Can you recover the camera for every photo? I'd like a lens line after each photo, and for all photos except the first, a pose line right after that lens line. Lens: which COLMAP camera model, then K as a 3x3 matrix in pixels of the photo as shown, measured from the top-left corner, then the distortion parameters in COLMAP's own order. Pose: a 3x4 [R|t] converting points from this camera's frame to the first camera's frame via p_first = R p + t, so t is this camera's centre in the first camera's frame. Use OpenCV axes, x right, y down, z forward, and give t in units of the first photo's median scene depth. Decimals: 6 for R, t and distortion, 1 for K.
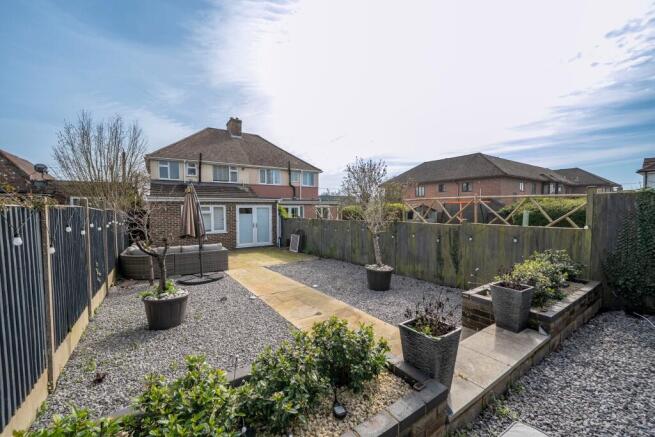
lens RADIAL K [[263.8, 0, 326.2], [0, 263.8, 216.6], [0, 0, 1]] dist [0.003985, 0.000092]
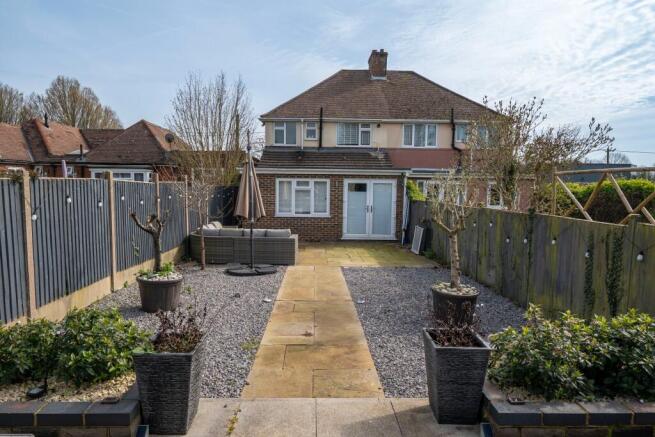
lens RADIAL K [[409.6, 0, 328.1], [0, 409.6, 221.6], [0, 0, 1]] dist [-0.015834, -0.000905]
pose [[0.841498, 0.066539, -0.536147, 0.212945], [-0.034376, 0.996970, 0.069776, -0.004646], [0.539166, -0.040286, 0.841236, 0.043699]]
